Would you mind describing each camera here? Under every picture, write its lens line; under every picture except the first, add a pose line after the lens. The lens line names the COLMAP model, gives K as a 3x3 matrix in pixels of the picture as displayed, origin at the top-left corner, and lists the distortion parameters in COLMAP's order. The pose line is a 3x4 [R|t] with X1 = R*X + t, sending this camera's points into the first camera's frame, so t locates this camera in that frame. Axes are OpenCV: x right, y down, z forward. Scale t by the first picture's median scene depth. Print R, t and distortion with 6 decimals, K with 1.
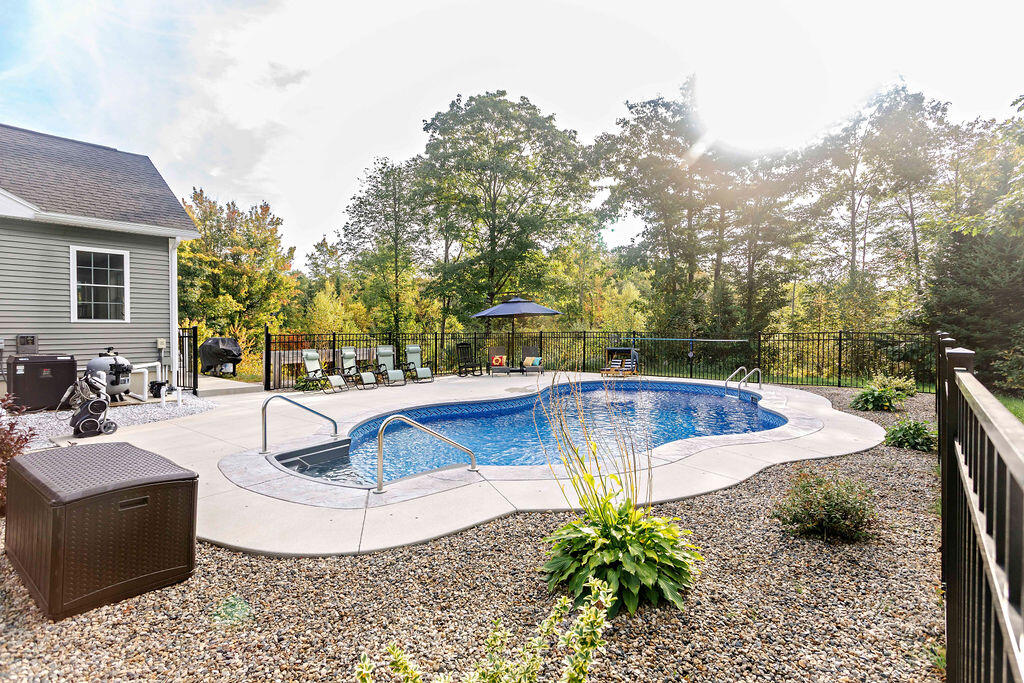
lens RADIAL K [[484.6, 0, 513.2], [0, 484.6, 336.7], [0, 0, 1]] dist [0.002204, 0.000037]
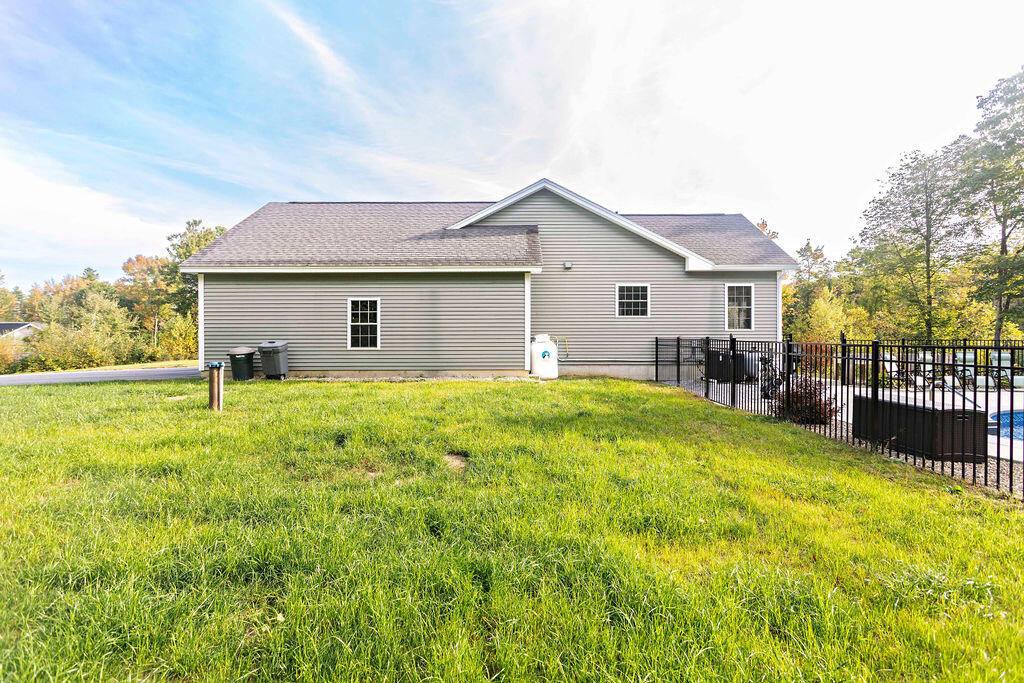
lens RADIAL K [[484.6, 0, 513.2], [0, 484.6, 336.7], [0, 0, 1]] dist [0.002204, 0.000037]
pose [[0.635473, 0.005060, -0.772106, -0.085062], [-0.015393, 0.999863, -0.006116, 0.008039], [0.771969, 0.015772, 0.635464, -0.430804]]
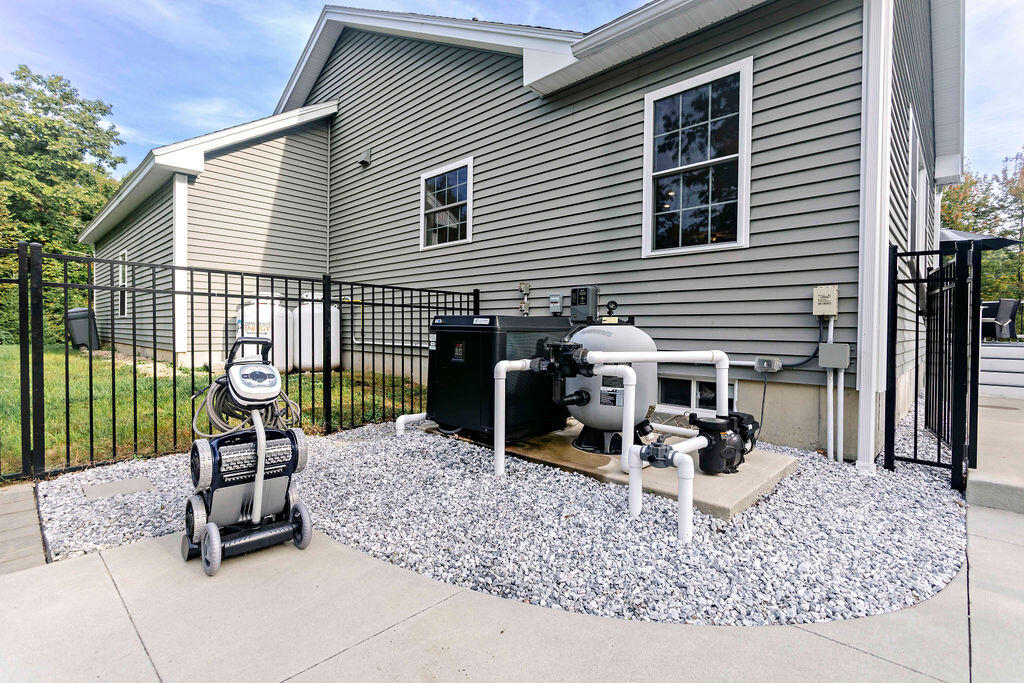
lens RADIAL K [[484.6, 0, 513.2], [0, 484.6, 336.7], [0, 0, 1]] dist [0.002204, 0.000037]
pose [[-0.050305, 0.012170, -0.998660, -0.327679], [-0.029680, 0.999466, 0.013675, 0.033117], [0.998293, 0.030328, -0.049917, 0.681092]]
